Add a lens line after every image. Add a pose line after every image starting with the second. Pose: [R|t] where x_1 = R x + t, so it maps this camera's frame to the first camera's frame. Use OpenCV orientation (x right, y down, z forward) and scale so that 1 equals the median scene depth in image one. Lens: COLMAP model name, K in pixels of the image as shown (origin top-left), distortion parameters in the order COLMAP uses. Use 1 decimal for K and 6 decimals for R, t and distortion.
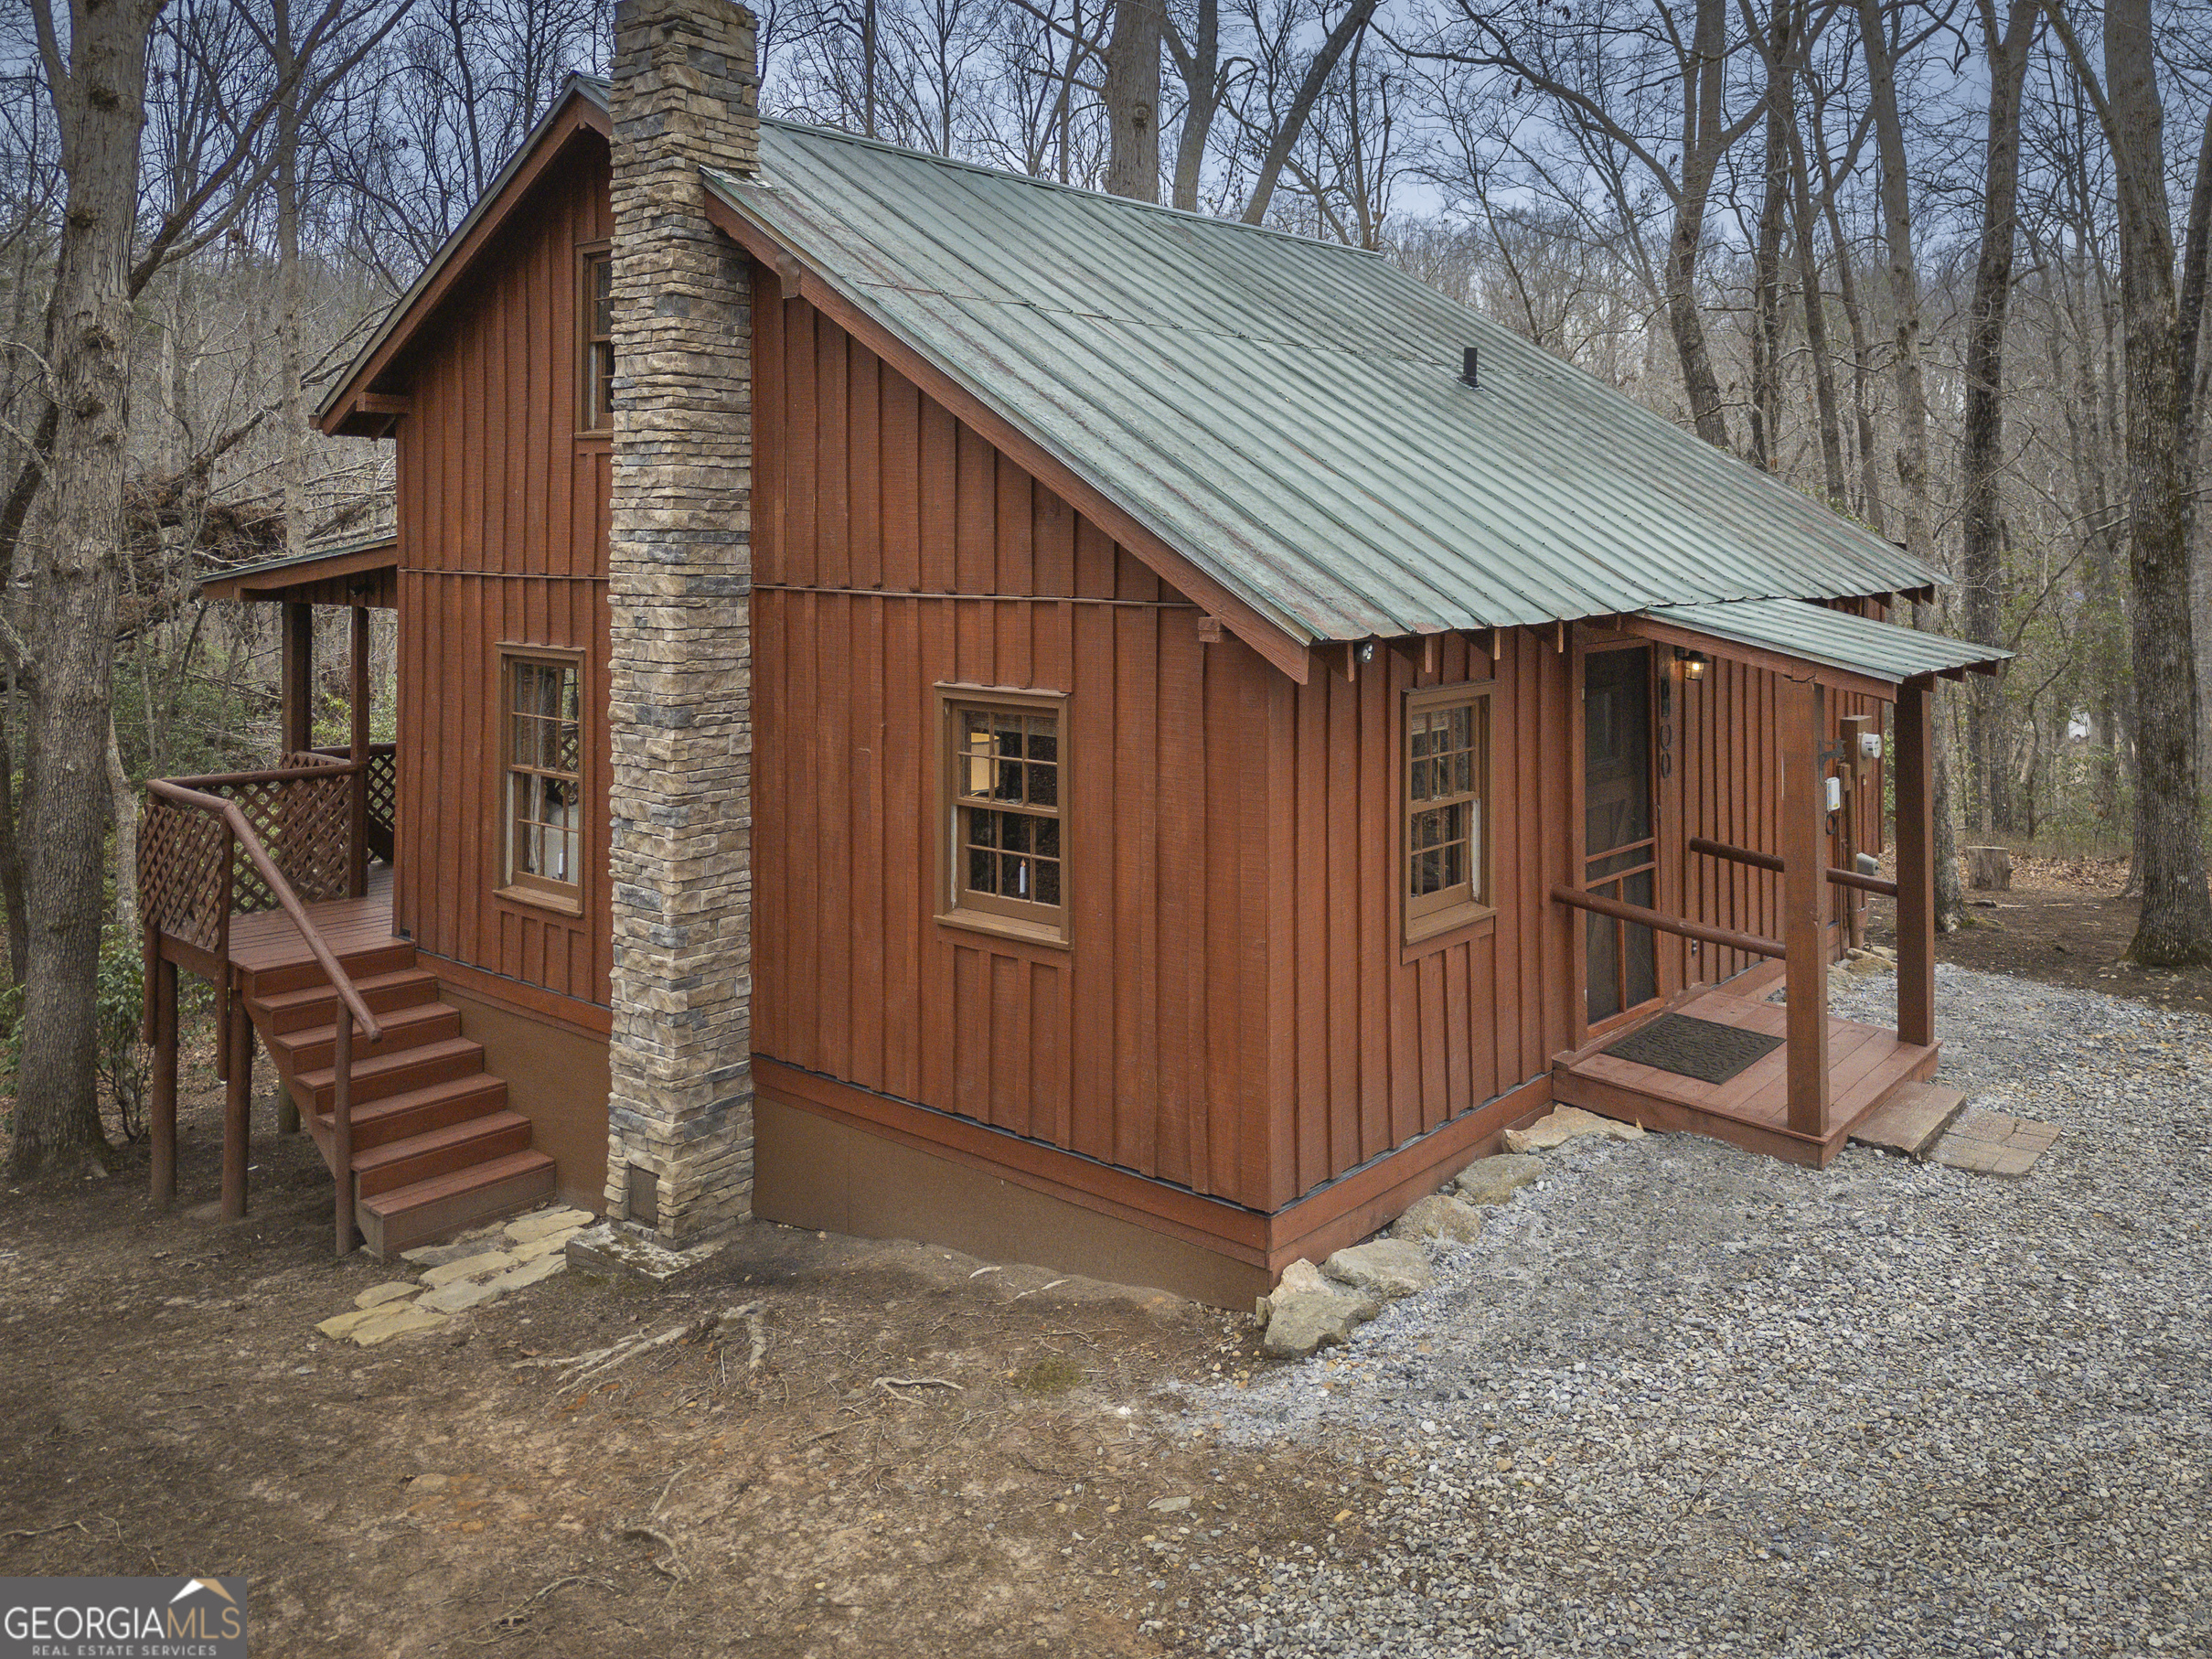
lens RADIAL K [[1611.0, 0, 1106.0], [0, 1611.0, 829.5], [0, 0, 1]] dist [0.000745, 0.000201]
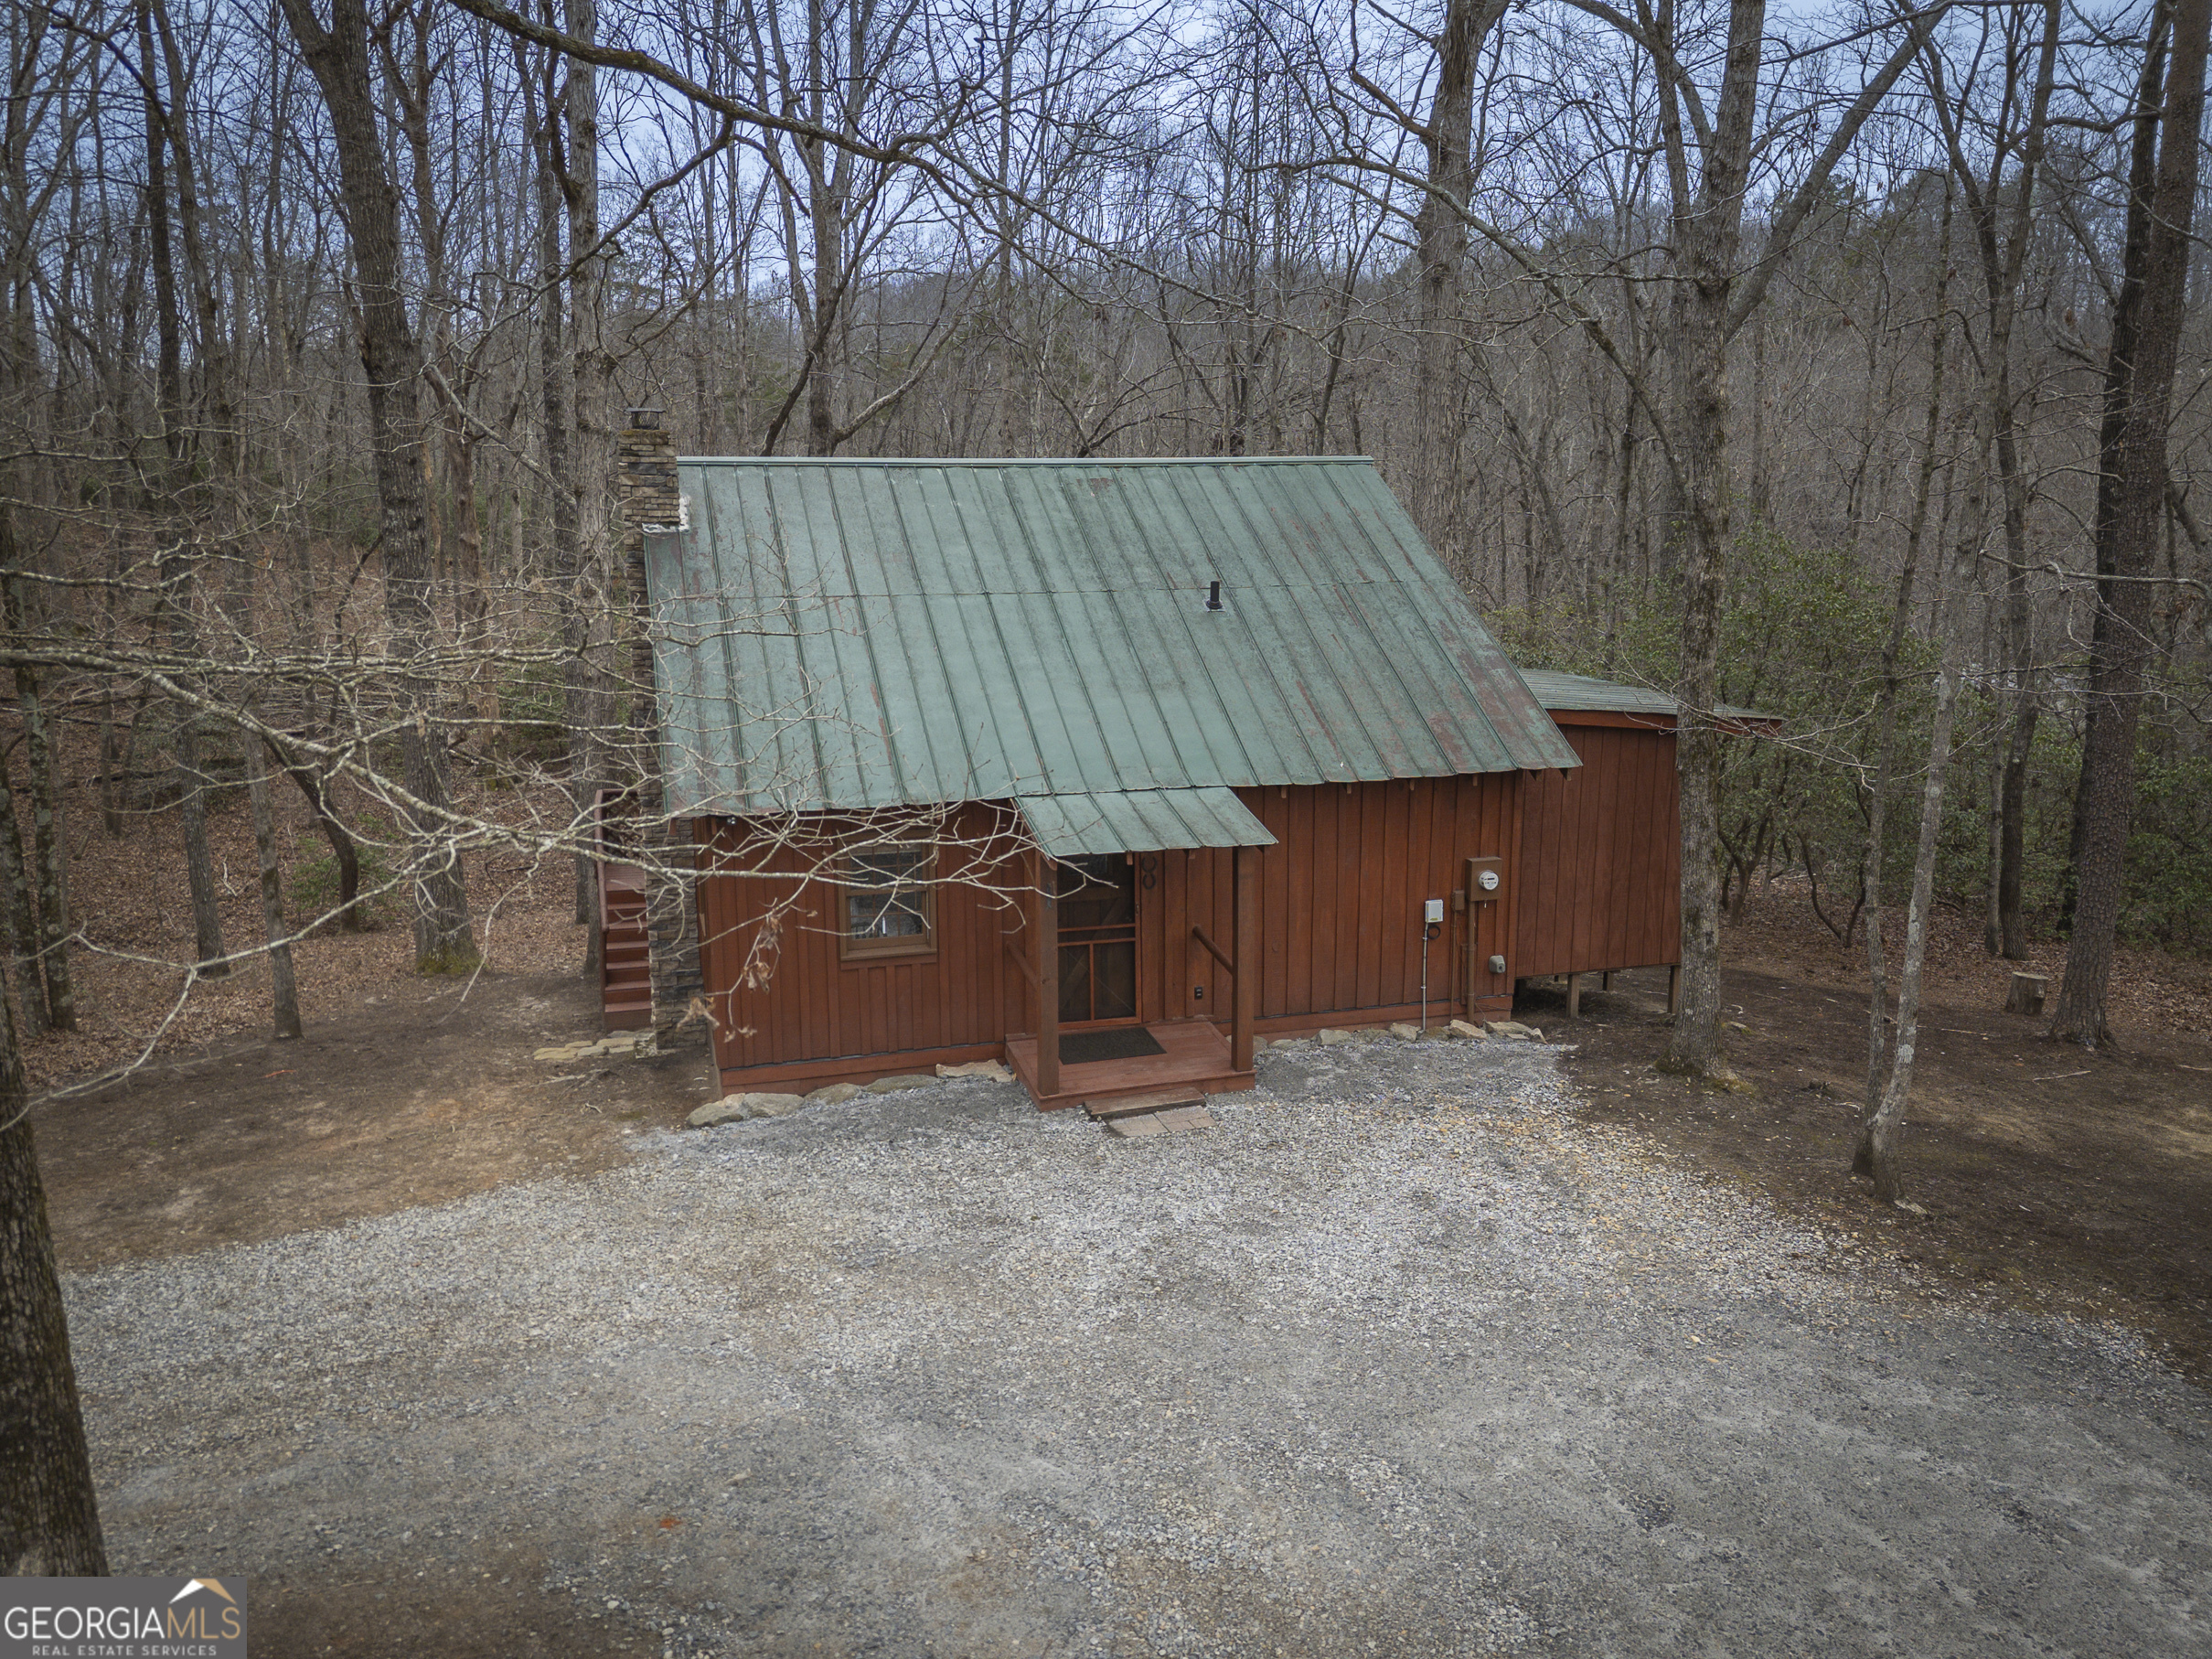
lens RADIAL K [[1611.0, 0, 1106.0], [0, 1611.0, 829.5], [0, 0, 1]] dist [0.000745, 0.000201]
pose [[0.841492, 0.108729, -0.529215, 0.960202], [-0.090016, 0.994064, 0.061103, -0.152225], [0.532718, -0.003780, 0.846284, -0.331098]]
